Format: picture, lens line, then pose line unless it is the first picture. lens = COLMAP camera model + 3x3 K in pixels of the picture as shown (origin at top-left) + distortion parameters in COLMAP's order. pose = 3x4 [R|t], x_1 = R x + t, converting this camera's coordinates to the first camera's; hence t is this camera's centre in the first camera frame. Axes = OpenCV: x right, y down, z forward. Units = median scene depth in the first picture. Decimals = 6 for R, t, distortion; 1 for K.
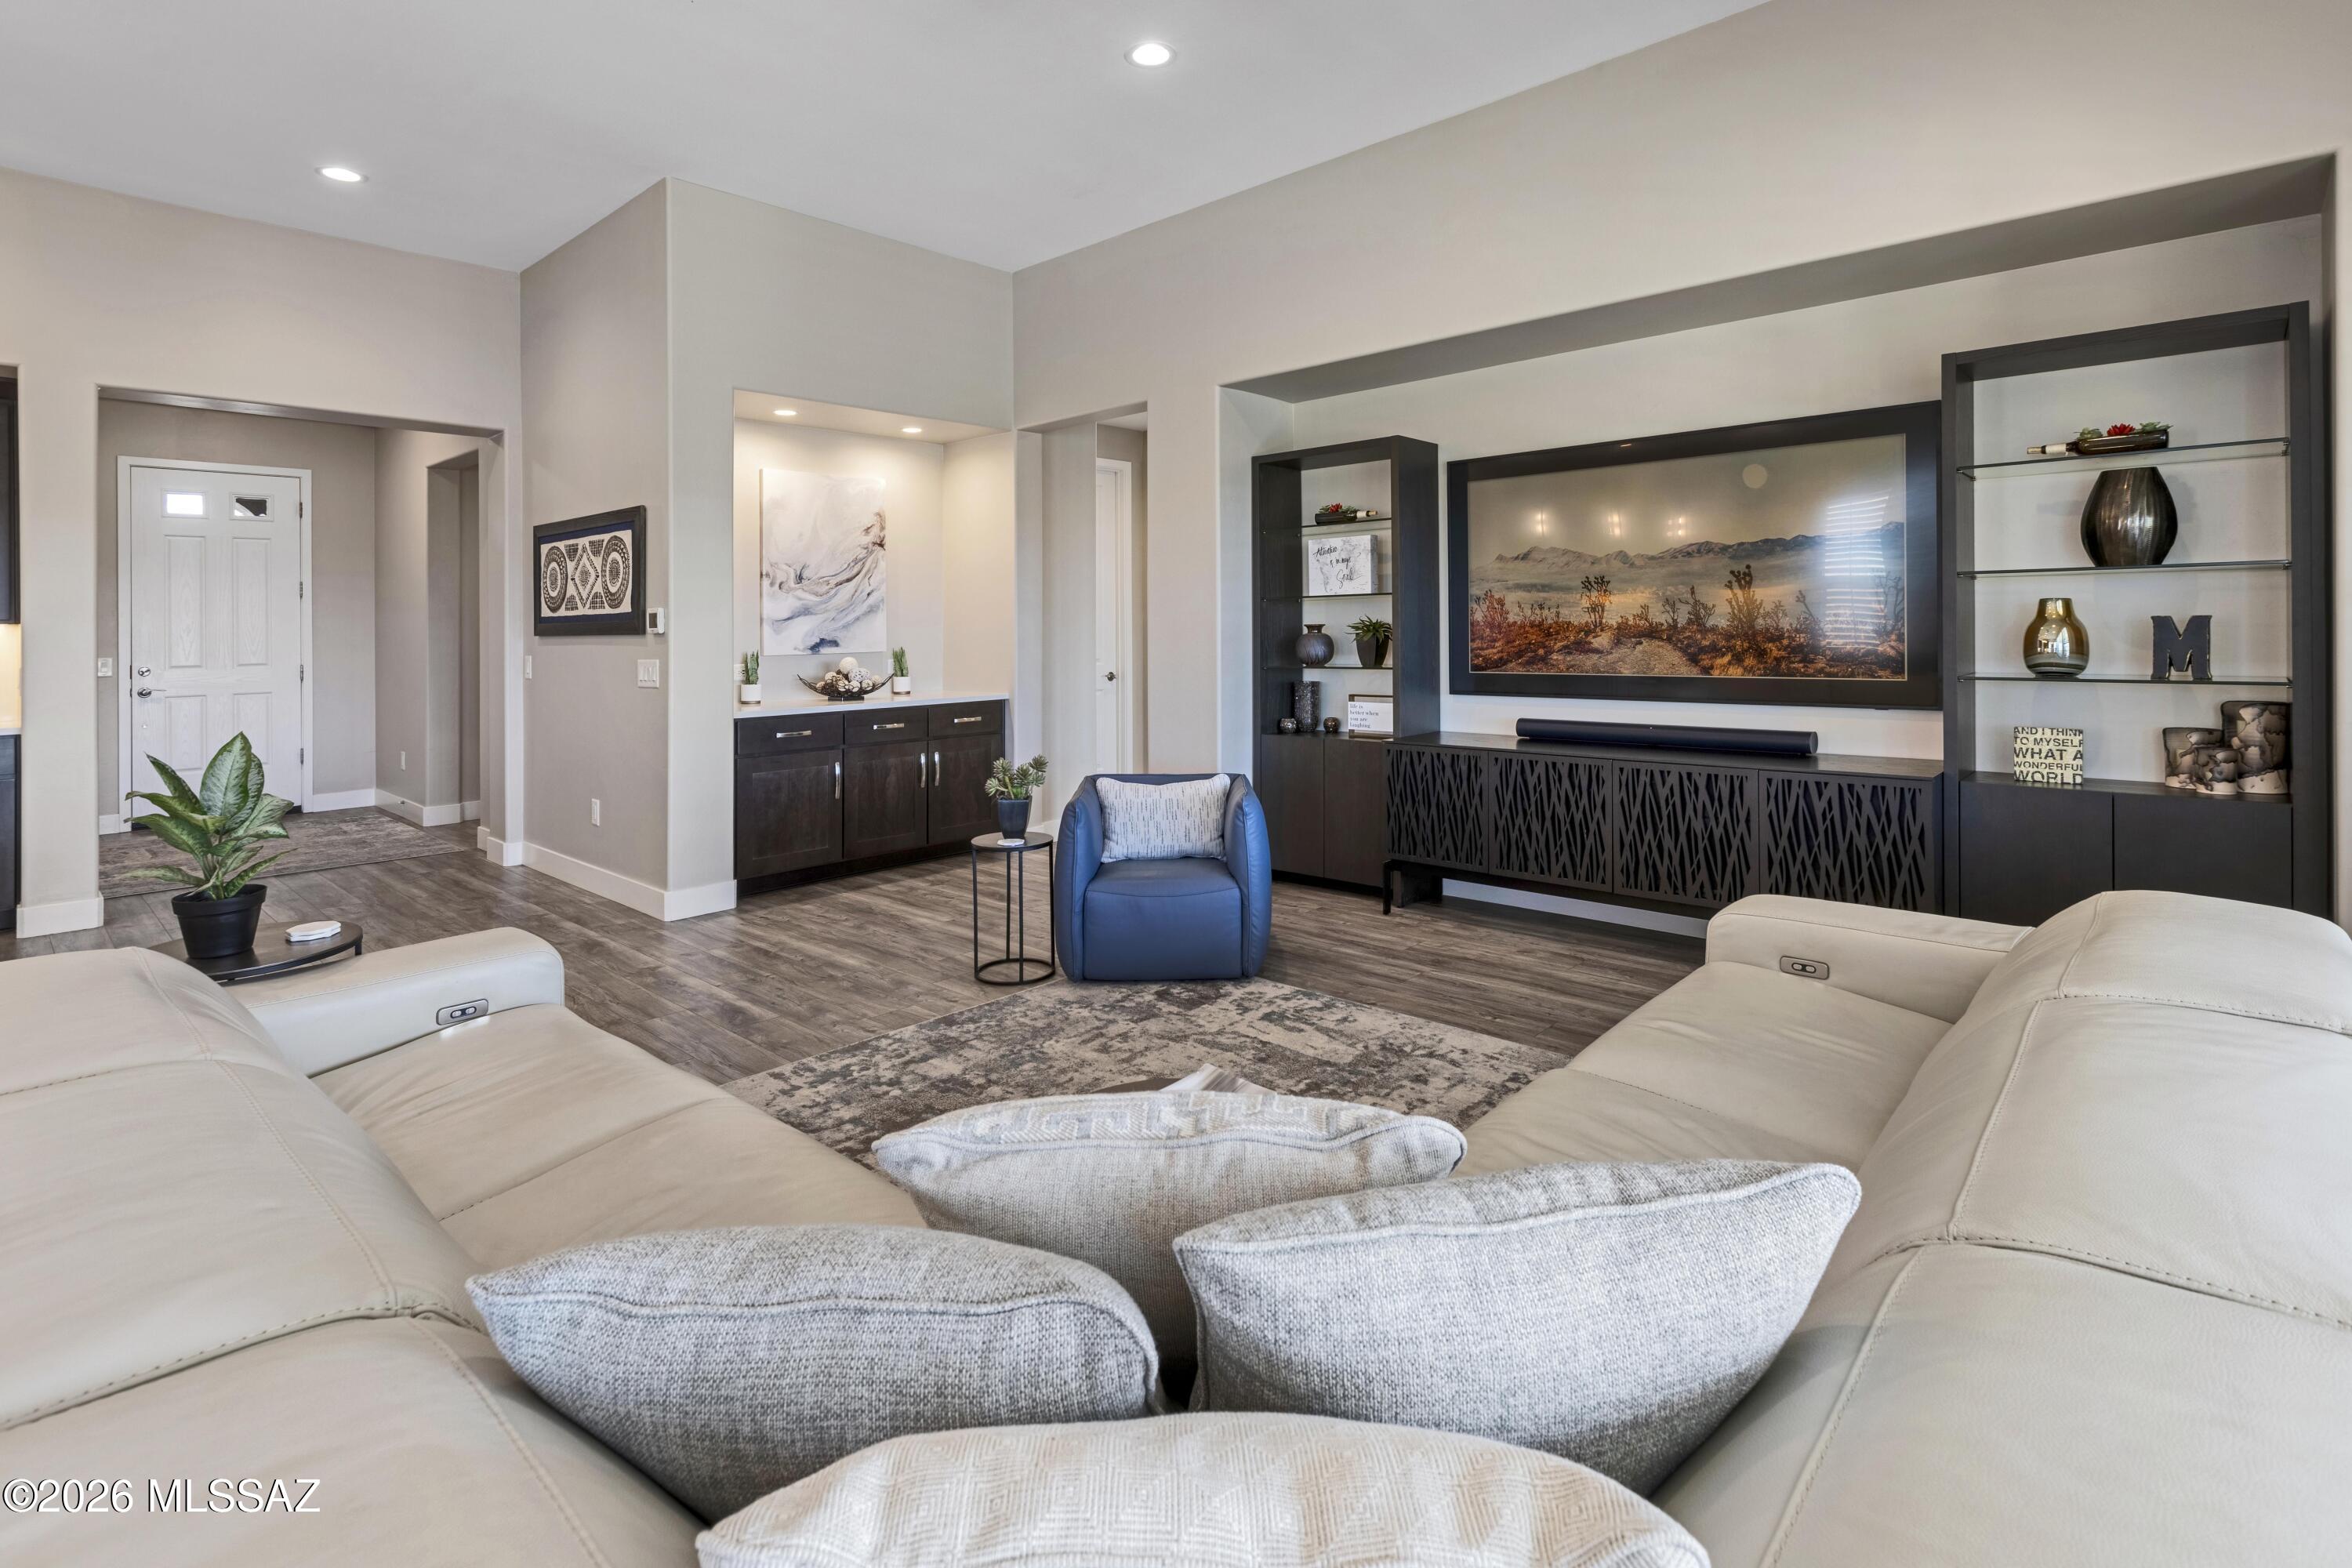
lens RADIAL K [[1094.8, 0, 1179.9], [0, 1094.8, 828.0], [0, 0, 1]] dist [0.001403, 0.001094]
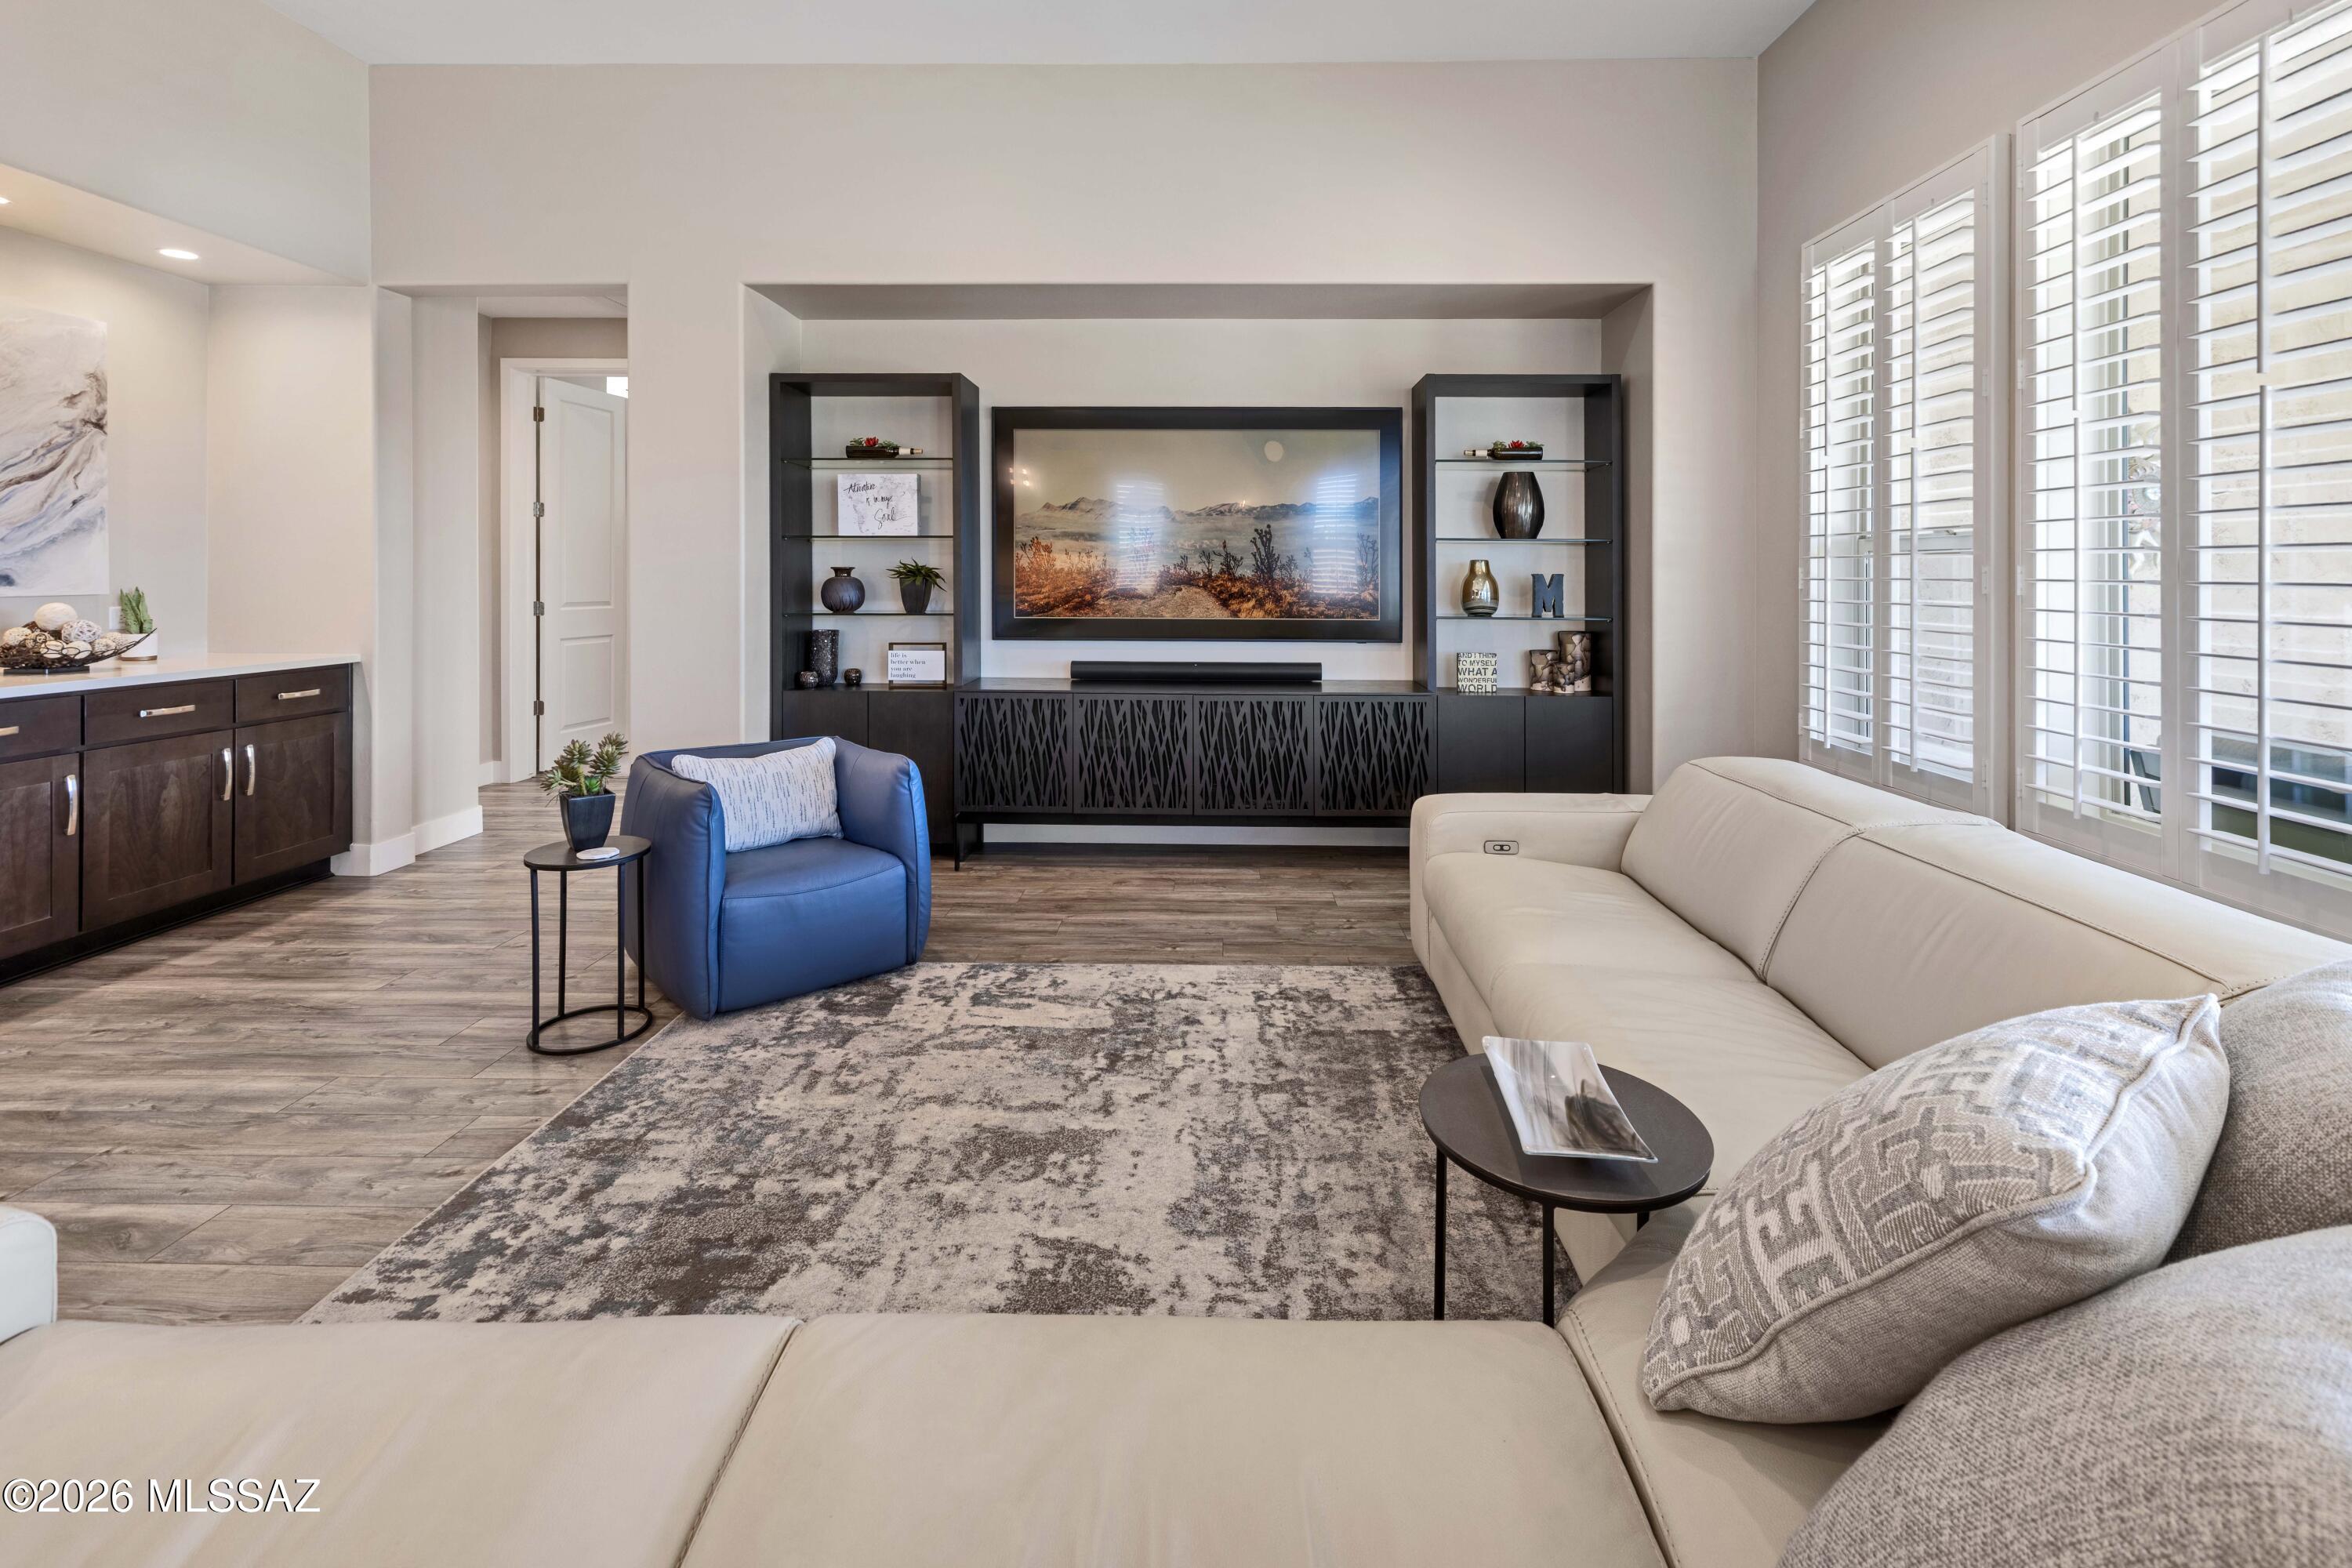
lens RADIAL K [[1048.1, 0, 1204.6], [0, 1048.1, 741.1], [0, 0, 1]] dist [0.002406, 0.000875]
pose [[0.750123, -0.086673, 0.655594, -0.273149], [0.103483, 0.994545, 0.013080, -0.026262], [-0.653151, 0.058031, 0.755000, 0.181410]]
